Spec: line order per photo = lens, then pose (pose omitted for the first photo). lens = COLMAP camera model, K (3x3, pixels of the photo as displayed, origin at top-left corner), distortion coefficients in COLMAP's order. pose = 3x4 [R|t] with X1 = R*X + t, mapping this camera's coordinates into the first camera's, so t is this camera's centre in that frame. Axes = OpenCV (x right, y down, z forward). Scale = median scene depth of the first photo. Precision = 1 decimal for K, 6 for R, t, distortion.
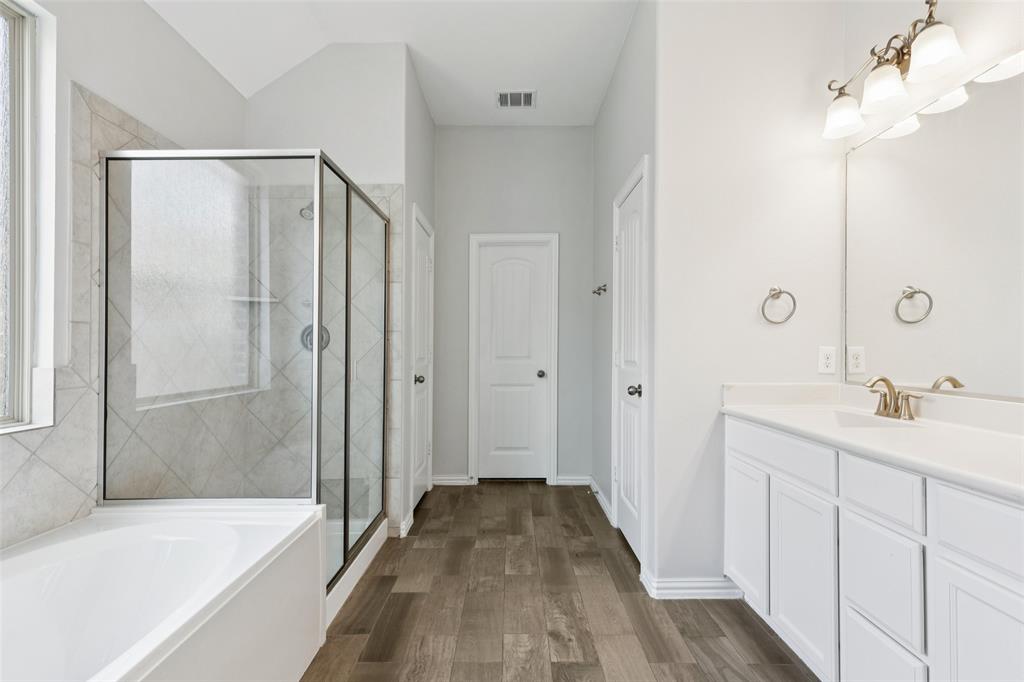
lens RADIAL K [[460.4, 0, 511.0], [0, 460.4, 348.6], [0, 0, 1]] dist [0.001423, -0.000526]
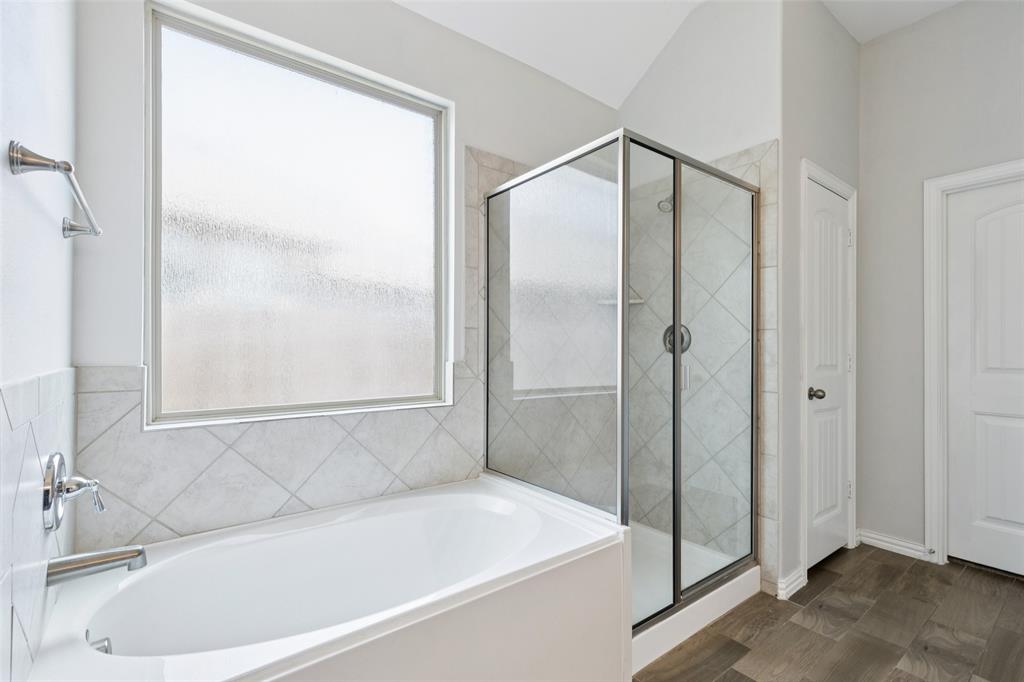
lens RADIAL K [[457.9, 0, 511.6], [0, 457.9, 342.9], [0, 0, 1]] dist [0.003590, 0.000091]
pose [[0.611427, -0.001184, -0.791300, 0.122688], [-0.012512, 0.999859, -0.011165, -0.001488], [0.791202, 0.016727, 0.611326, 0.226583]]
